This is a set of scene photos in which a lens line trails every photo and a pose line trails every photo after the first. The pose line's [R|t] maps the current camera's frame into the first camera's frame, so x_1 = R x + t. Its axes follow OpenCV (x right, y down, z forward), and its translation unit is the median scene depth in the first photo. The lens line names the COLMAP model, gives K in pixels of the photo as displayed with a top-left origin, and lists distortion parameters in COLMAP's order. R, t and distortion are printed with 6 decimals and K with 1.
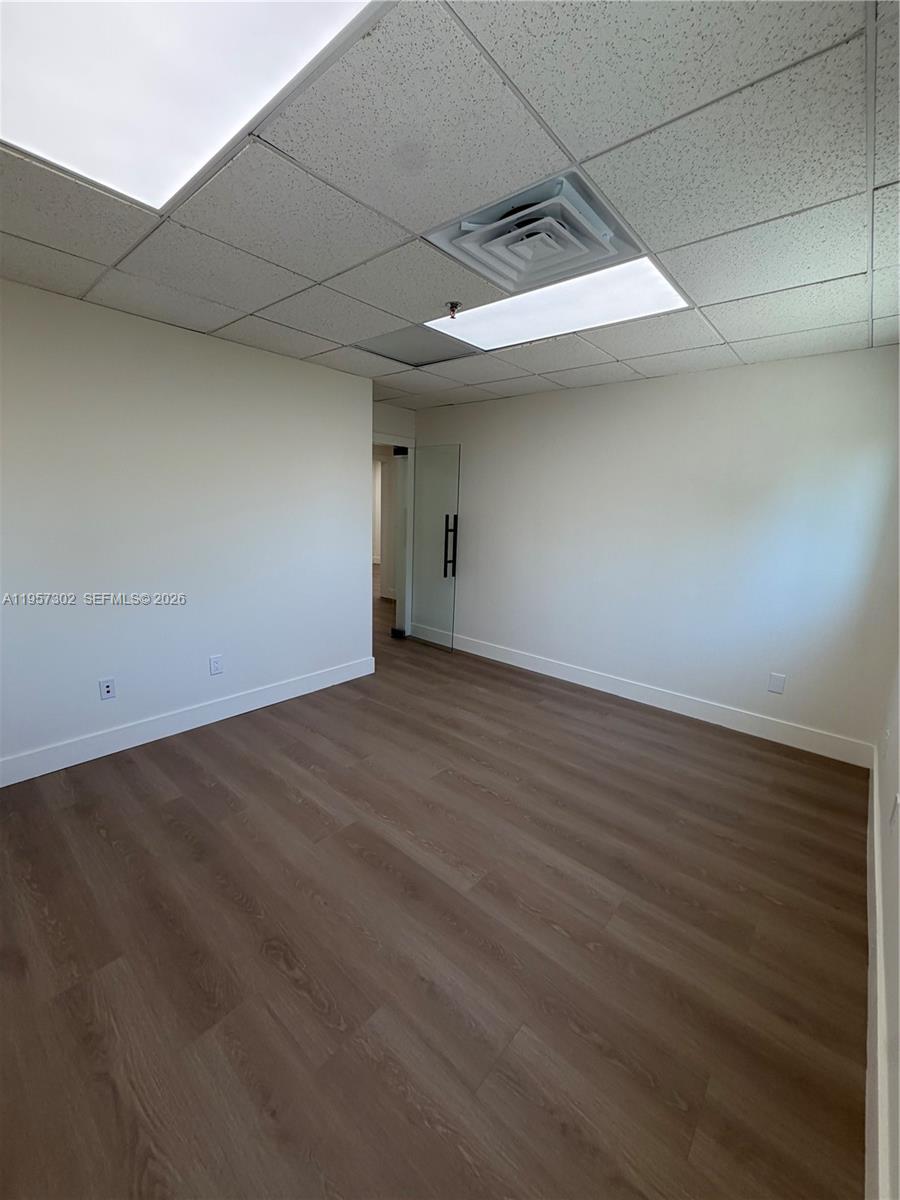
lens RADIAL K [[477.9, 0, 446.8], [0, 477.9, 599.2], [0, 0, 1]] dist [-0.010081, 0.000006]
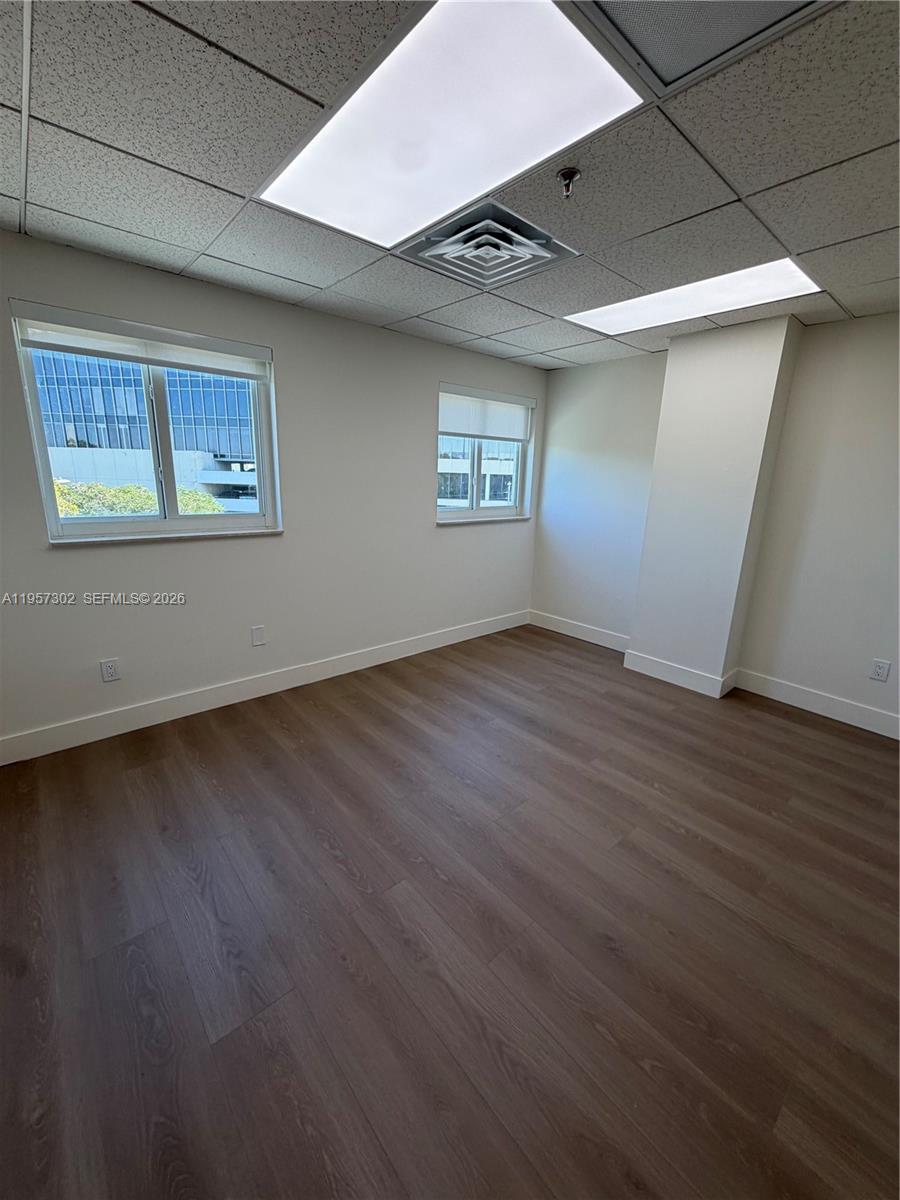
lens RADIAL K [[477.9, 0, 446.8], [0, 477.9, 599.2], [0, 0, 1]] dist [-0.010081, 0.000006]
pose [[-0.988734, -0.096165, 0.114702, 0.050847], [-0.035435, 0.894914, 0.444829, -0.373014], [-0.145425, 0.435753, -0.888240, 1.867864]]
